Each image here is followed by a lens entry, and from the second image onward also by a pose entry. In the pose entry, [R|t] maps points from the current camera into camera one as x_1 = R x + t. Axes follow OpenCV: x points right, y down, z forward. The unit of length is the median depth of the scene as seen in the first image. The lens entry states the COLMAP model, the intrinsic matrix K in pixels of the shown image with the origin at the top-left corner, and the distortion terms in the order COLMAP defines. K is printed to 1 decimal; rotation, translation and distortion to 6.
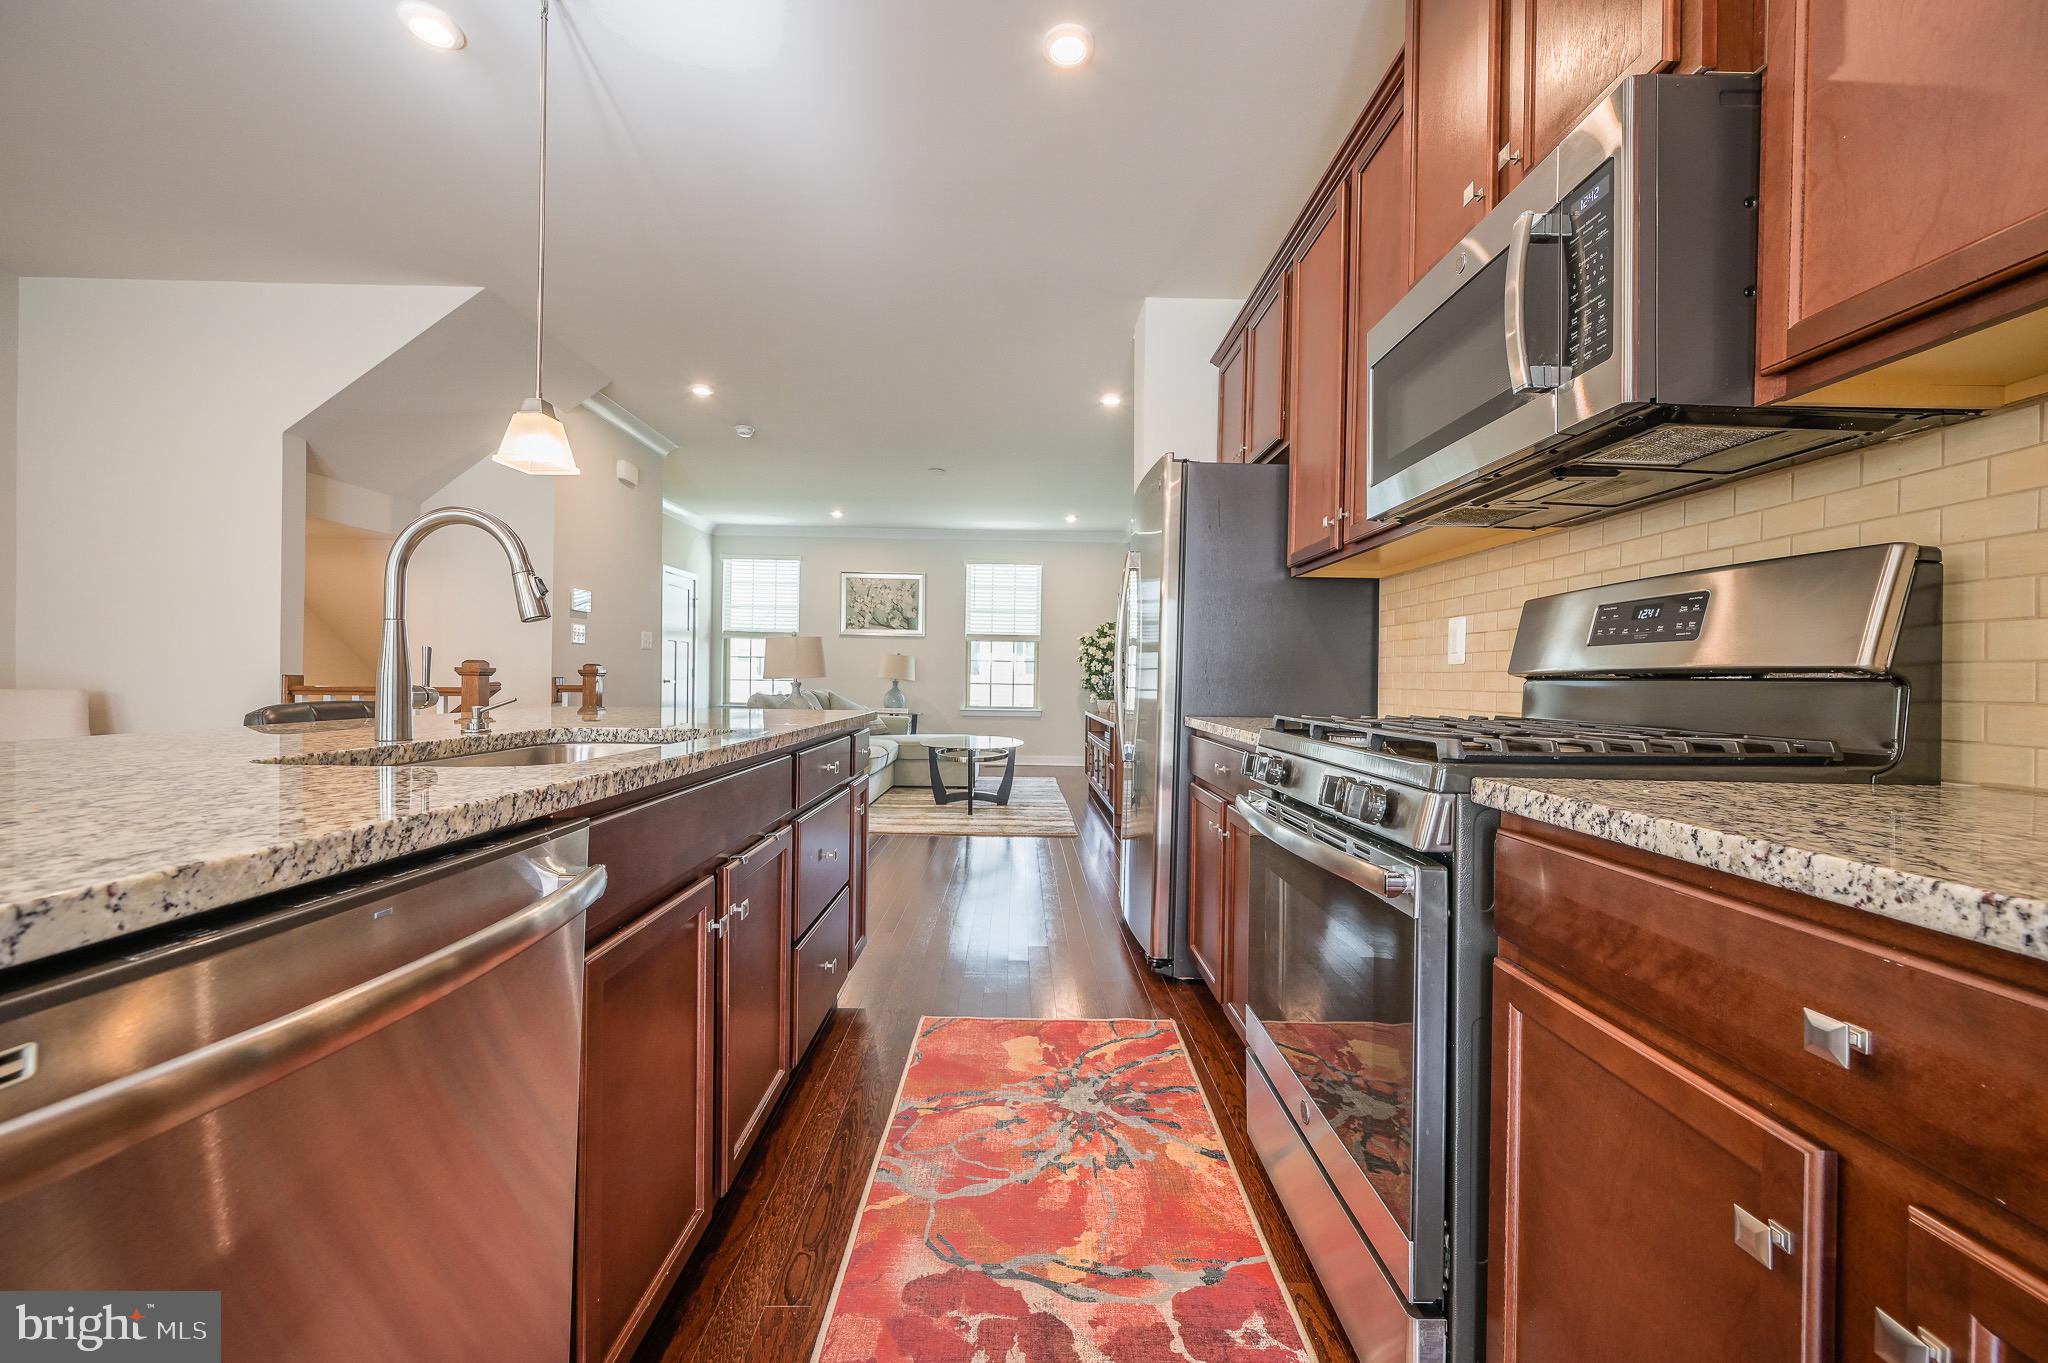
lens RADIAL K [[809.1, 0, 1031.1], [0, 809.1, 684.8], [0, 0, 1]] dist [-0.002872, 0.000478]
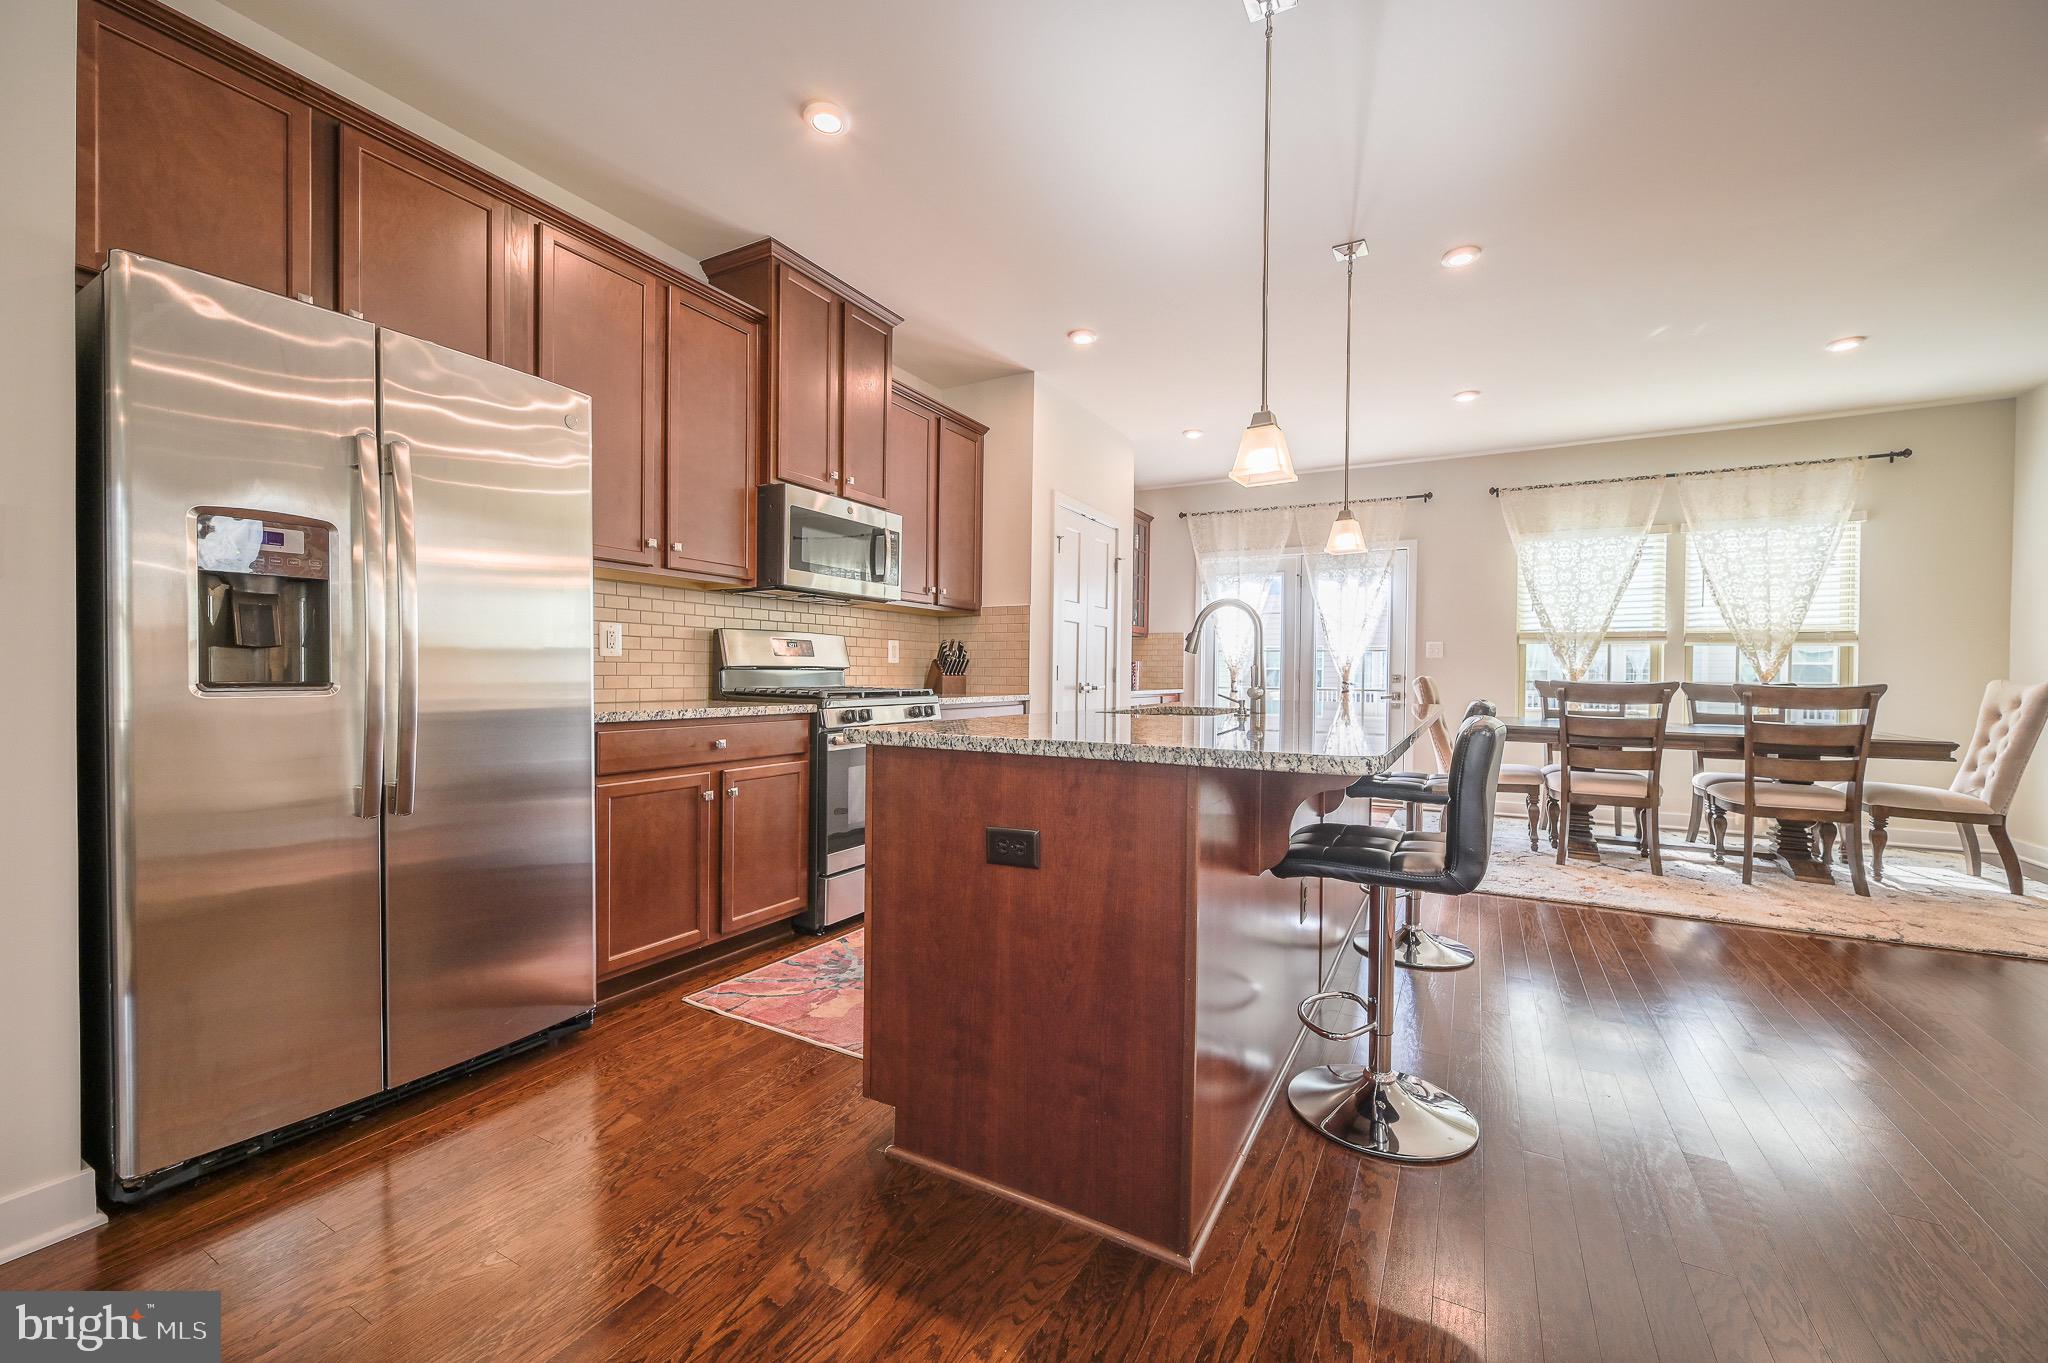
lens RADIAL K [[809.1, 0, 1026.9], [0, 809.1, 681.6], [0, 0, 1]] dist [-0.002872, 0.000478]
pose [[-0.866702, -0.029599, 0.497947, -0.643840], [-0.020093, 0.999499, 0.024440, -0.024850], [-0.498421, 0.011177, -0.866863, 1.513119]]
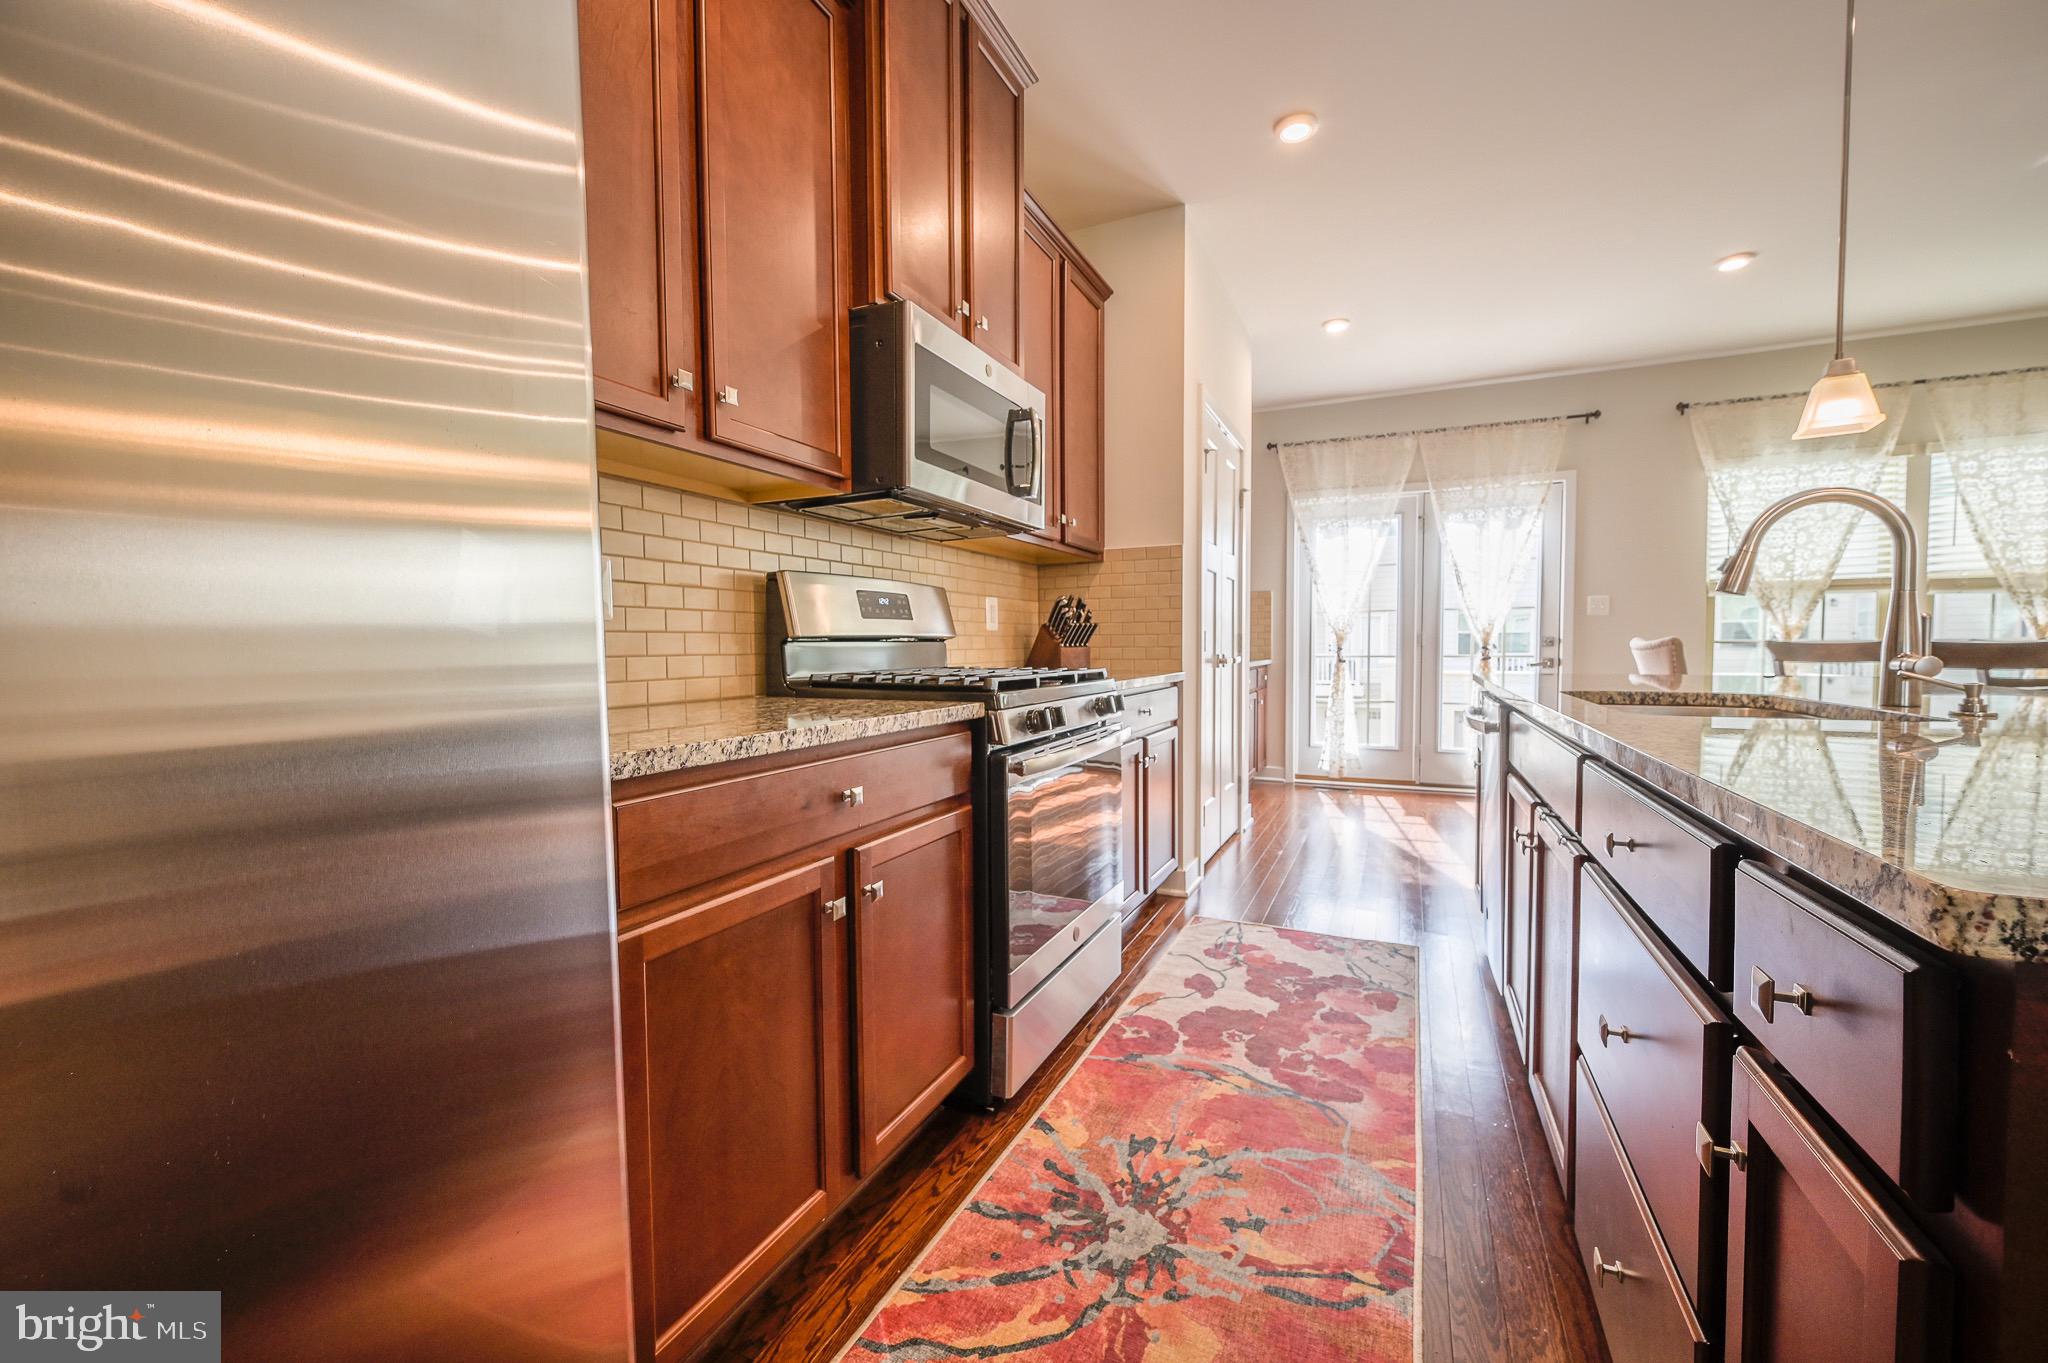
lens RADIAL K [[809.1, 0, 1027.7], [0, 809.1, 680.7], [0, 0, 1]] dist [-0.002872, 0.000478]
pose [[-0.900586, -0.027522, 0.433807, -0.110160], [-0.002902, 0.998352, 0.057314, -0.011415], [-0.434669, 0.050357, -0.899181, 1.212463]]
